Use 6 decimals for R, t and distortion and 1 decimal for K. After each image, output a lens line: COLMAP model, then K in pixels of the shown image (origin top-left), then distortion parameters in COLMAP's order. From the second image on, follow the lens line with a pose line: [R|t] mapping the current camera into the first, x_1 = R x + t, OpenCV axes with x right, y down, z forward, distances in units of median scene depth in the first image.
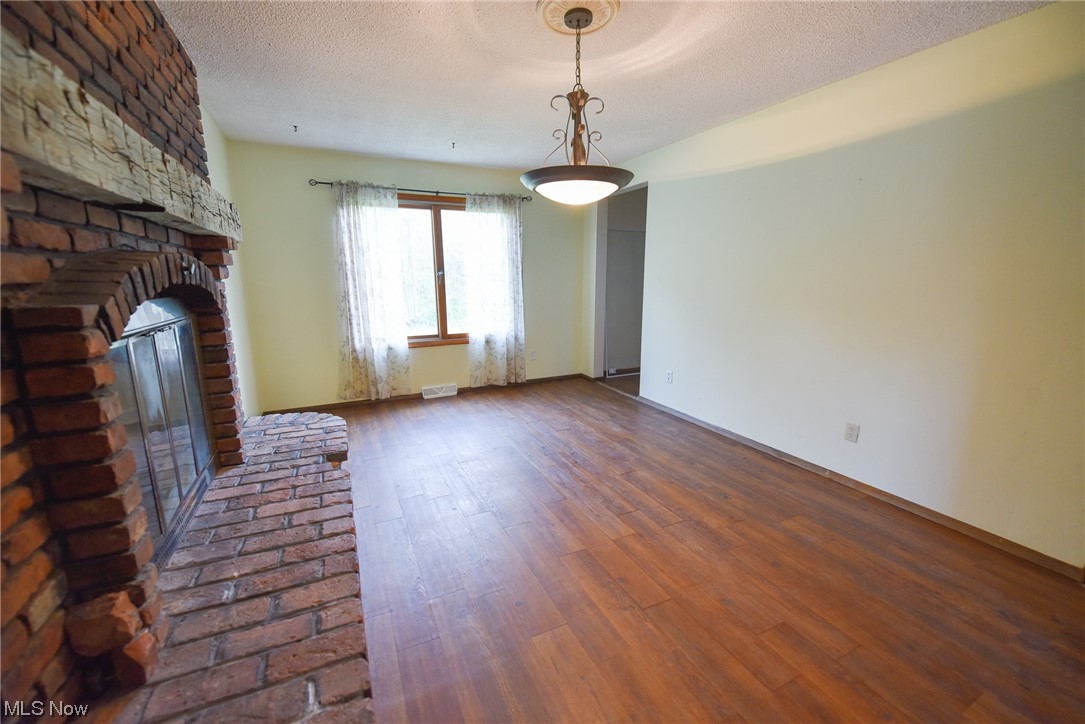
lens RADIAL K [[435.9, 0, 544.0], [0, 435.9, 362.2], [0, 0, 1]] dist [-0.001866, -0.000265]
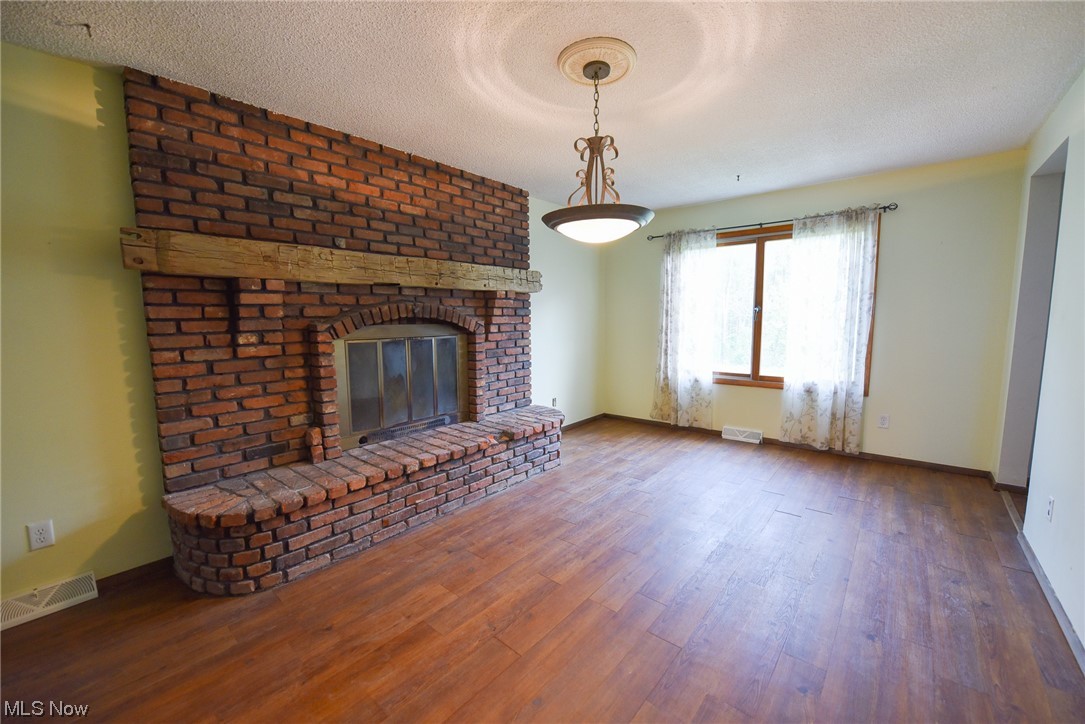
lens RADIAL K [[435.9, 0, 544.0], [0, 435.9, 362.2], [0, 0, 1]] dist [-0.001866, -0.000265]
pose [[0.415578, 0.099109, -0.904142, 0.436486], [-0.171533, 0.984749, 0.029102, -0.043102], [0.893236, 0.142996, 0.426240, 0.220791]]
